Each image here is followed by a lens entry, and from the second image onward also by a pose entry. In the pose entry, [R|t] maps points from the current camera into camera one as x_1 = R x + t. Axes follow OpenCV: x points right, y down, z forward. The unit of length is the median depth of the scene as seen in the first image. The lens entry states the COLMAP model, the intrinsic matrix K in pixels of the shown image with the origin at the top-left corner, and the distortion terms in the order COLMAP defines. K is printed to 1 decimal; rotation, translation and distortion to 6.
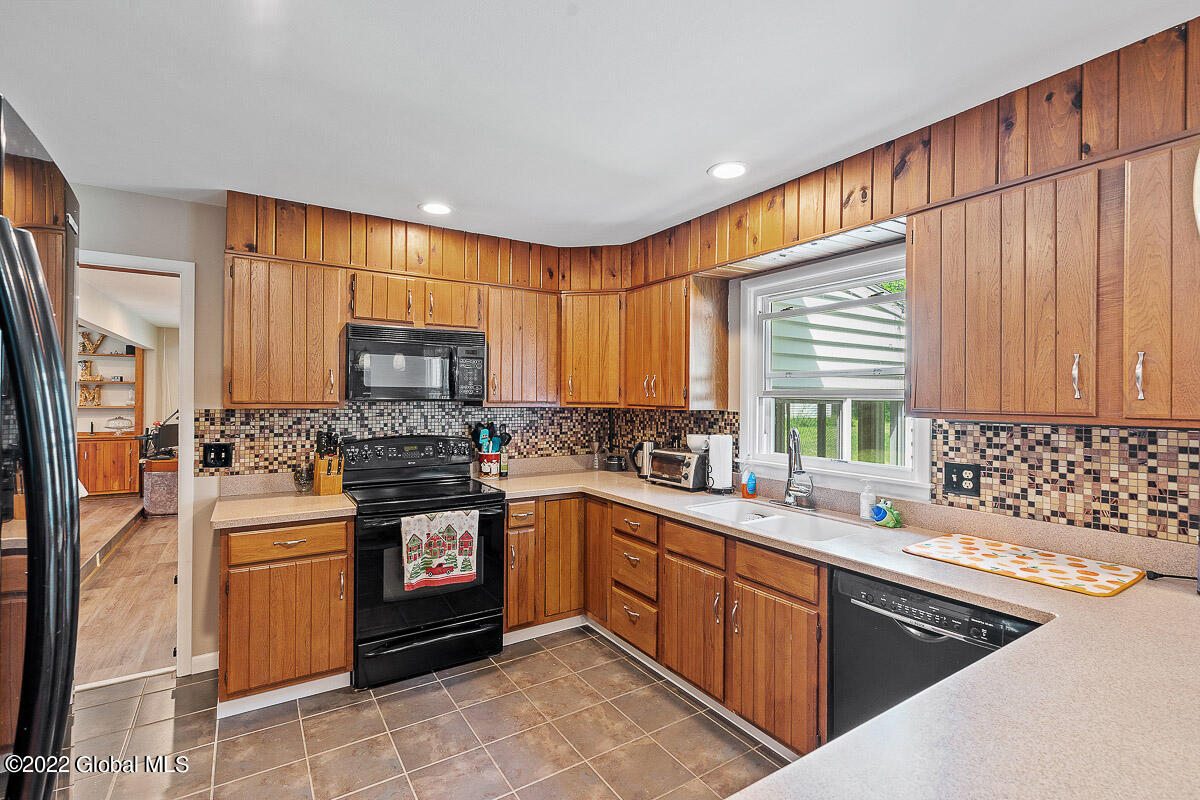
lens RADIAL K [[550.7, 0, 600.0], [0, 550.7, 398.0], [0, 0, 1]] dist [-0.008535, 0.004659]
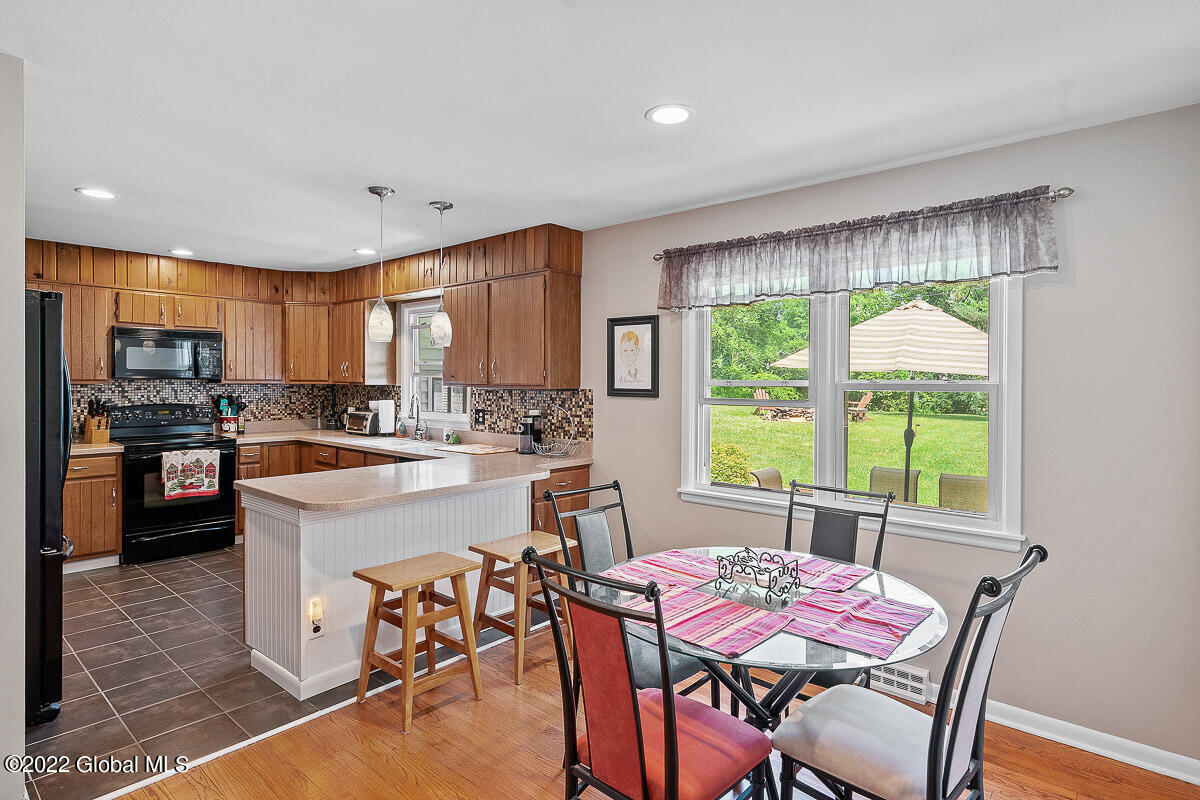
lens RADIAL K [[643.9, 0, 608.2], [0, 643.9, 387.9], [0, 0, 1]] dist [0.004111, 0.003696]
pose [[0.961124, -0.003559, 0.276092, 0.361965], [-0.000362, 0.999900, 0.014152, 0.005144], [-0.276115, -0.013702, 0.961027, -1.111641]]
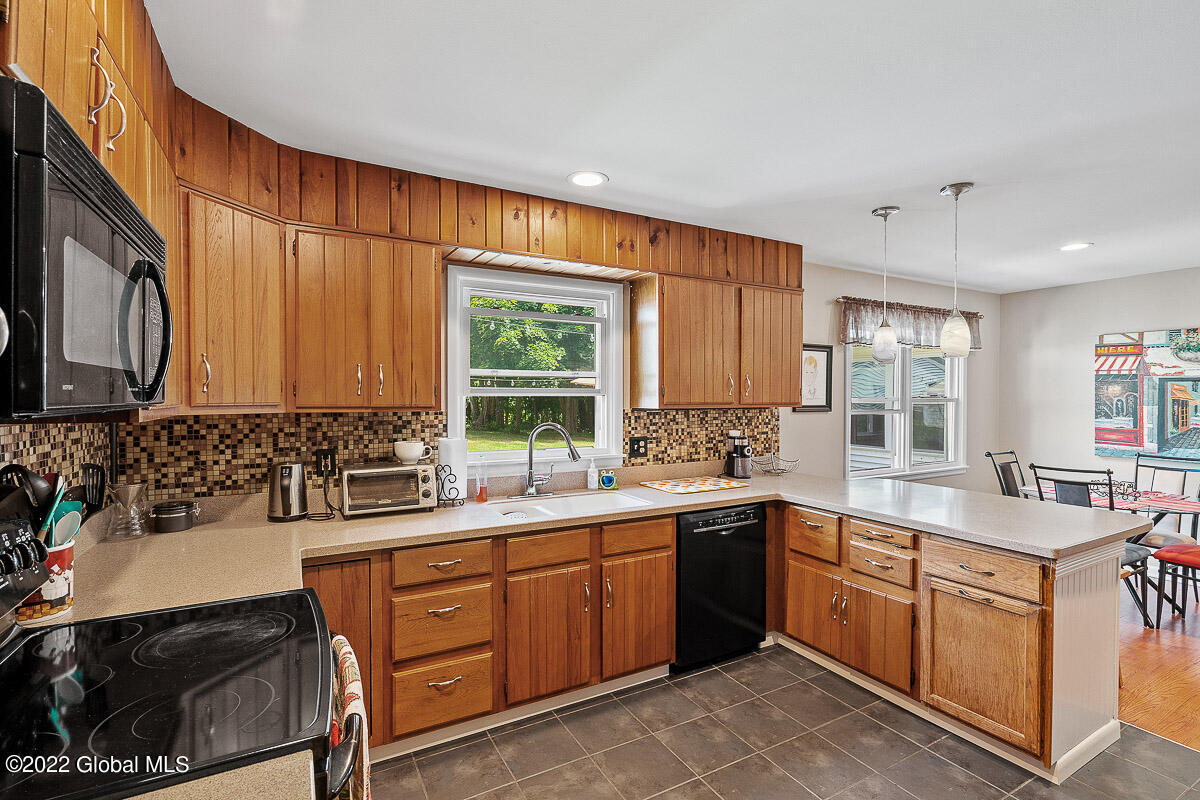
lens RADIAL K [[550.7, 0, 597.7], [0, 550.7, 406.6], [0, 0, 1]] dist [-0.008535, 0.004659]
pose [[0.068195, -0.021415, 0.997442, -0.715169], [0.002789, 0.999770, 0.021274, -0.001001], [-0.997668, 0.001331, 0.068239, 0.794686]]
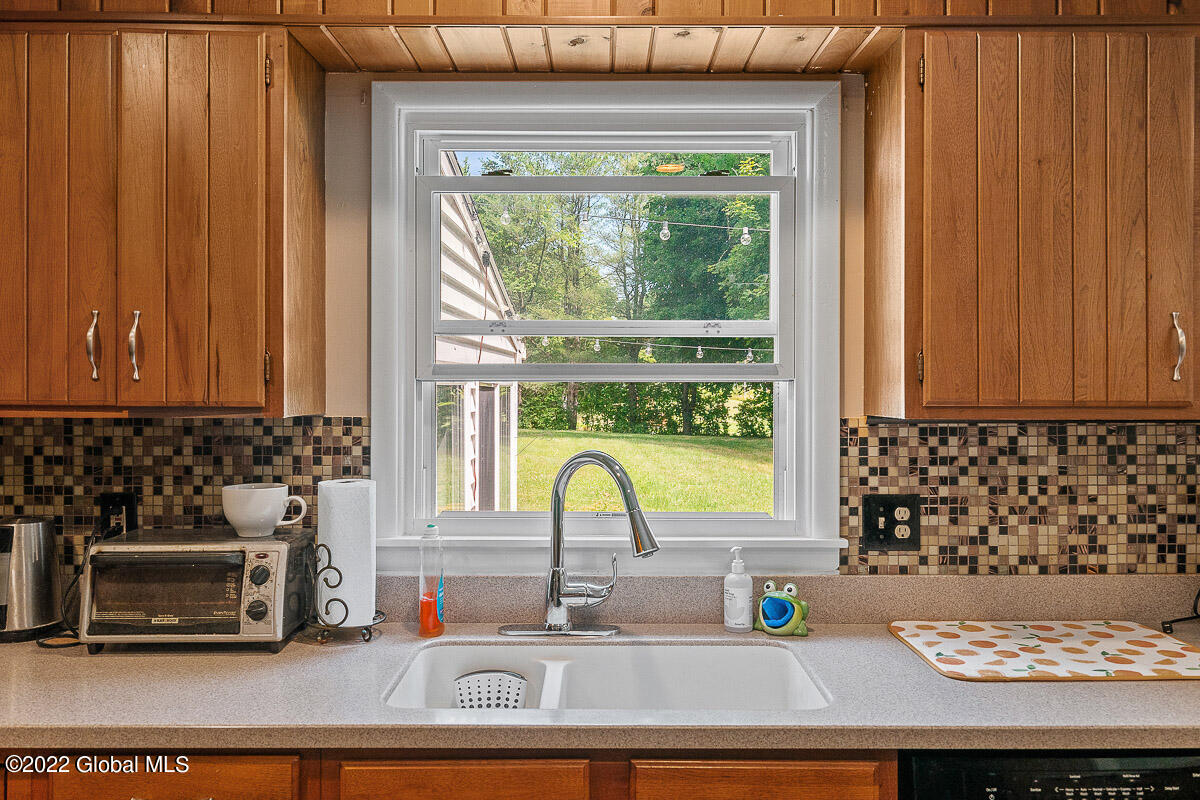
lens RADIAL K [[982.1, 0, 602.7], [0, 982.1, 386.0], [0, 0, 1]] dist [0.010838, -0.007215]
pose [[0.535211, -0.005986, 0.844697, -0.283014], [0.002967, 0.999982, 0.005207, -0.000260], [-0.844713, -0.000281, 0.535219, 0.557682]]
